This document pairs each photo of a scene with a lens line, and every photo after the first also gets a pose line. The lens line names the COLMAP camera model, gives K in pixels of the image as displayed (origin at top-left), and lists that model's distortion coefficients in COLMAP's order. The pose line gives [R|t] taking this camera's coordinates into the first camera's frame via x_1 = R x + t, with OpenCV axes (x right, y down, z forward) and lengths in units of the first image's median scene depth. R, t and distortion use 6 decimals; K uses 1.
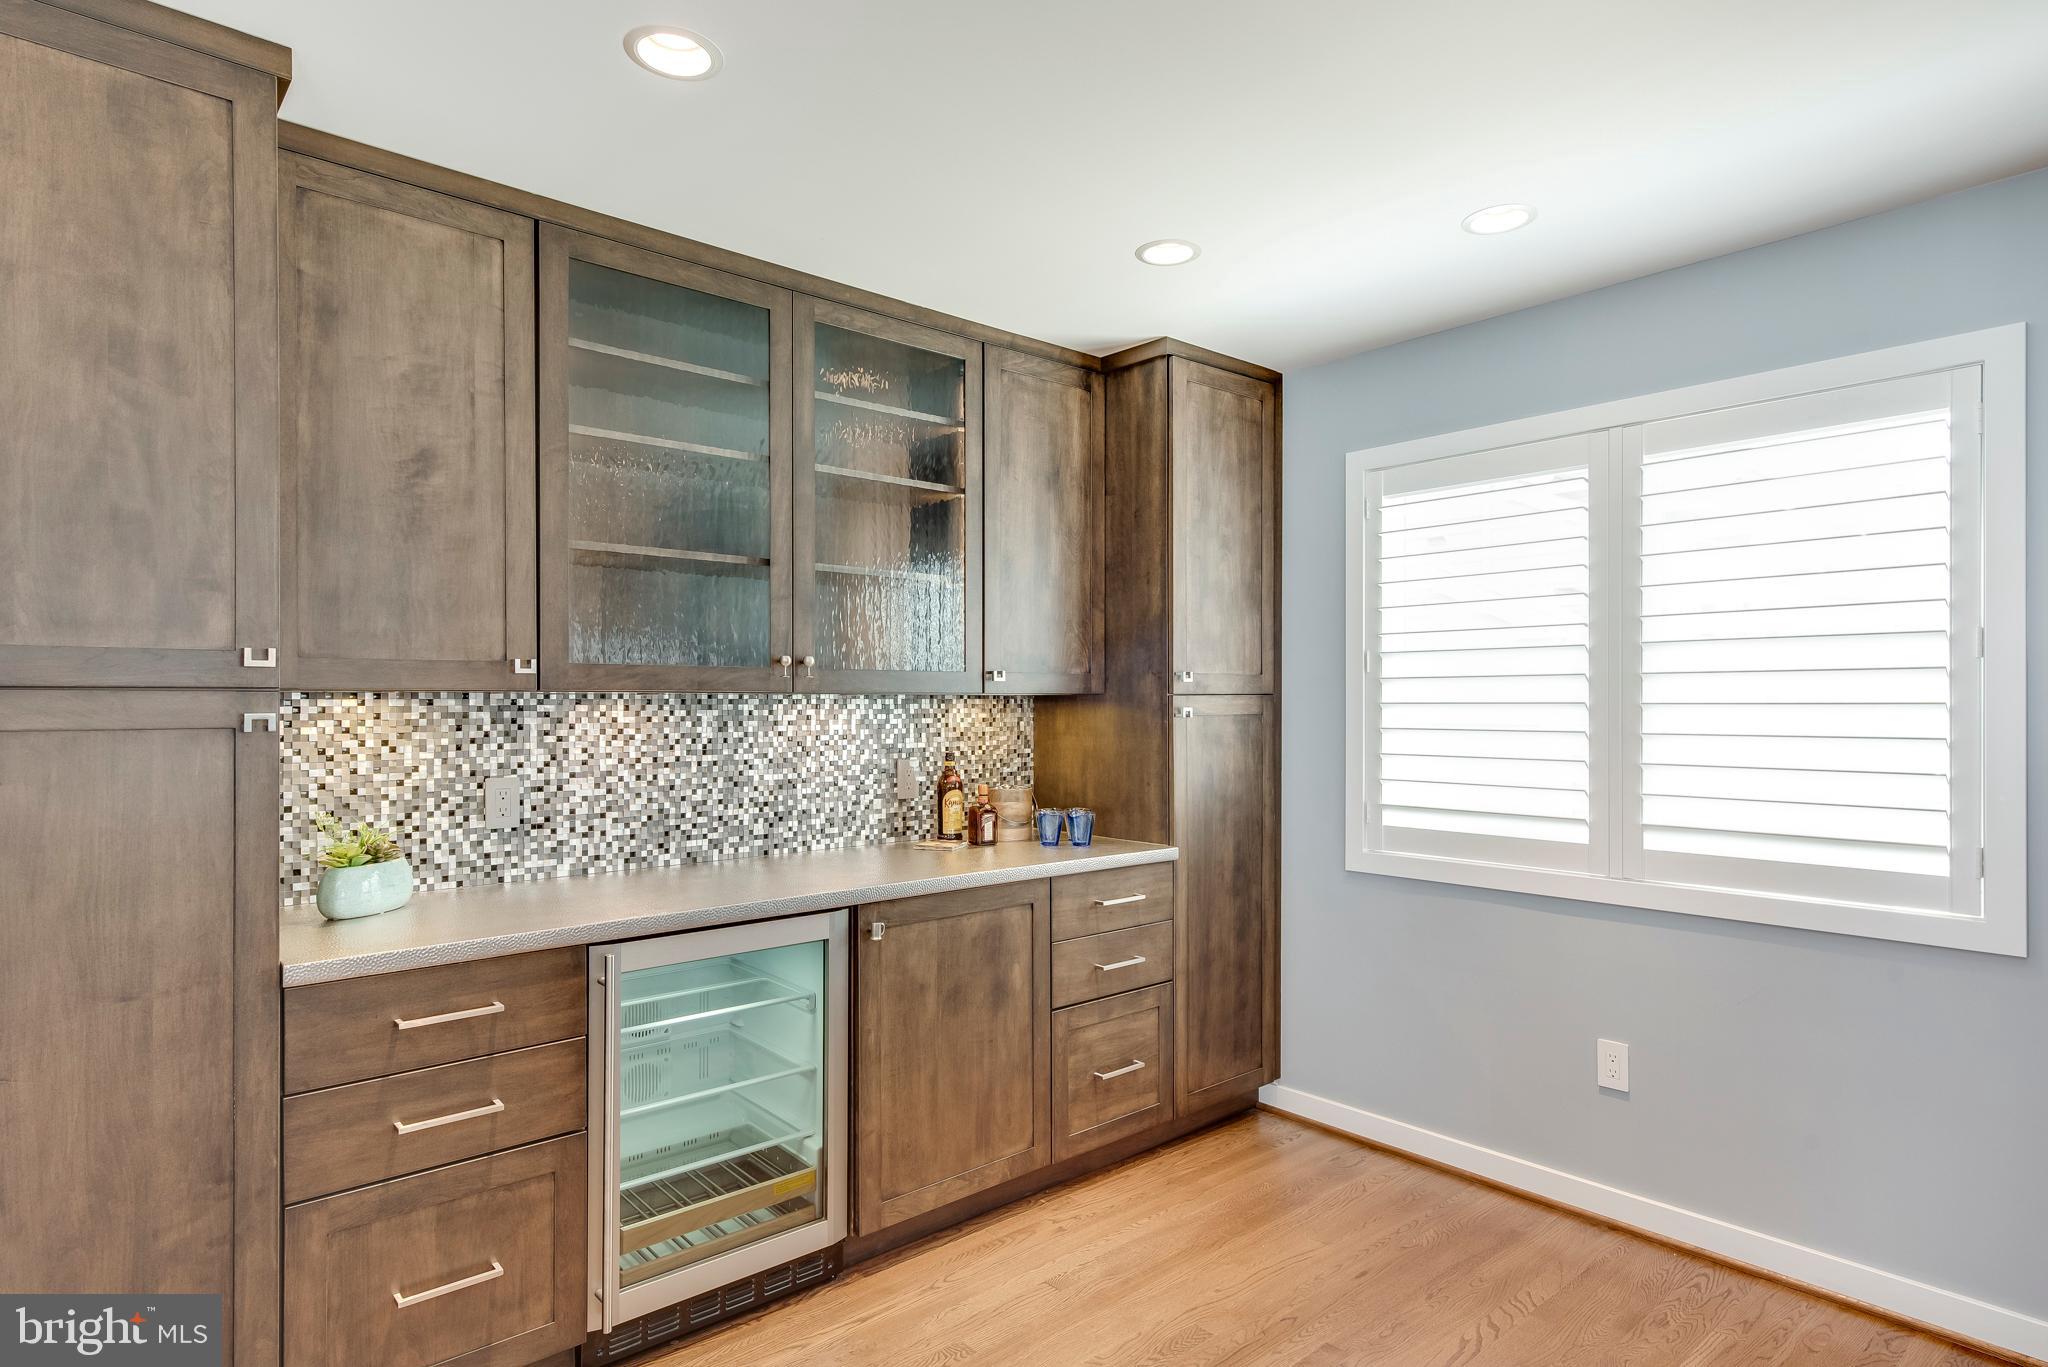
lens RADIAL K [[1108.5, 0, 1020.2], [0, 1108.5, 699.7], [0, 0, 1]] dist [0.005620, 0.000197]
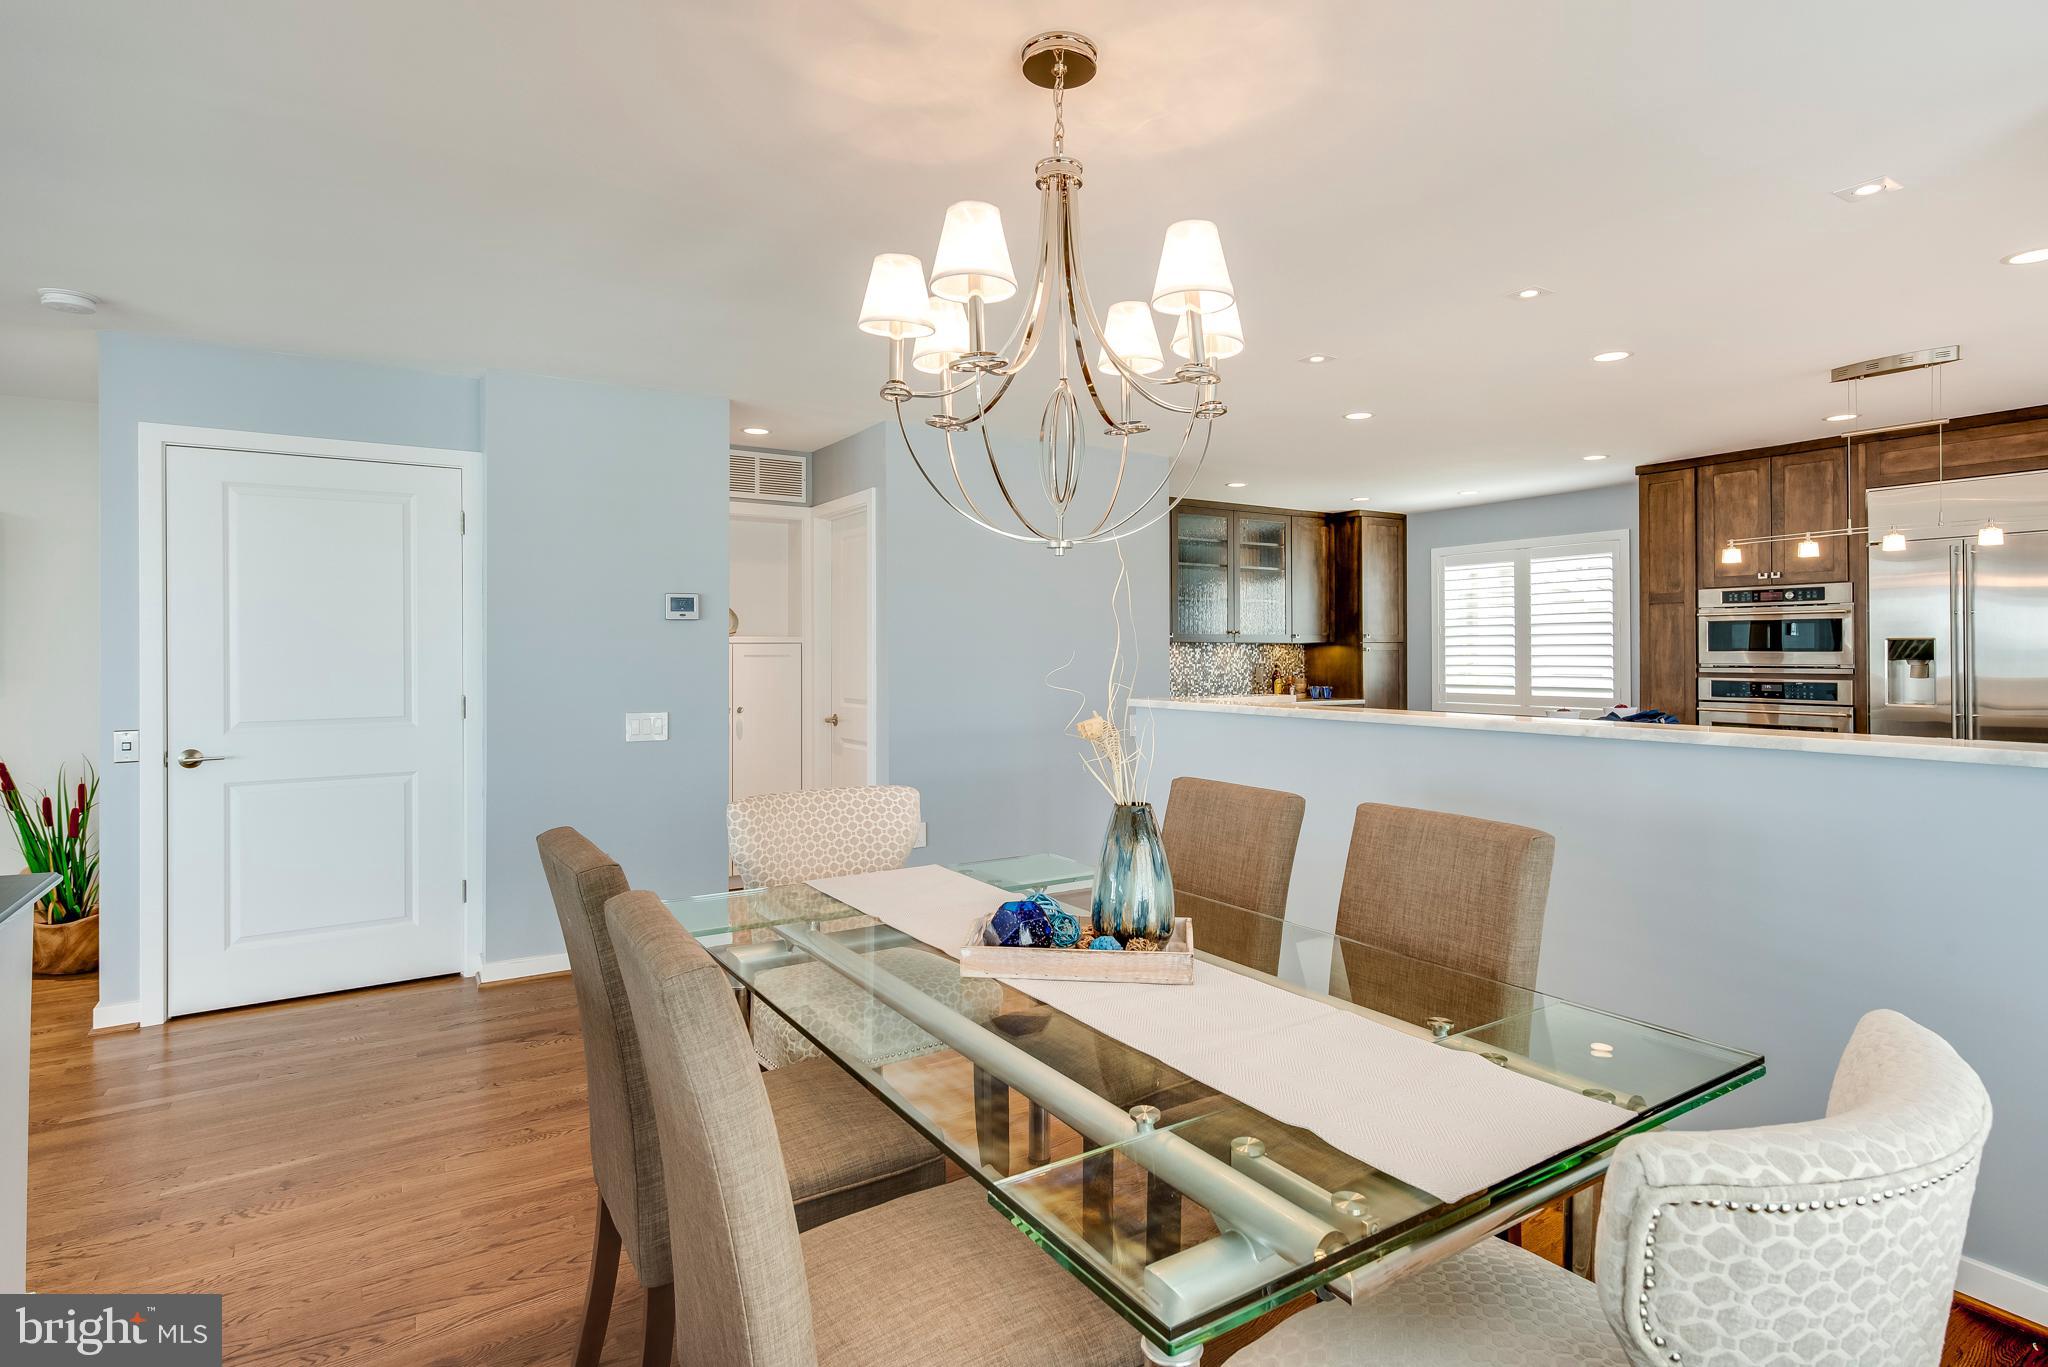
lens RADIAL K [[1009.9, 0, 1033.4], [0, 1009.9, 649.8], [0, 0, 1]] dist [-0.024954, 0.000196]
pose [[0.986617, -0.002711, -0.163034, -0.245102], [0.002898, 0.999995, 0.000910, 0.007723], [0.163031, -0.001370, 0.986620, -1.499180]]
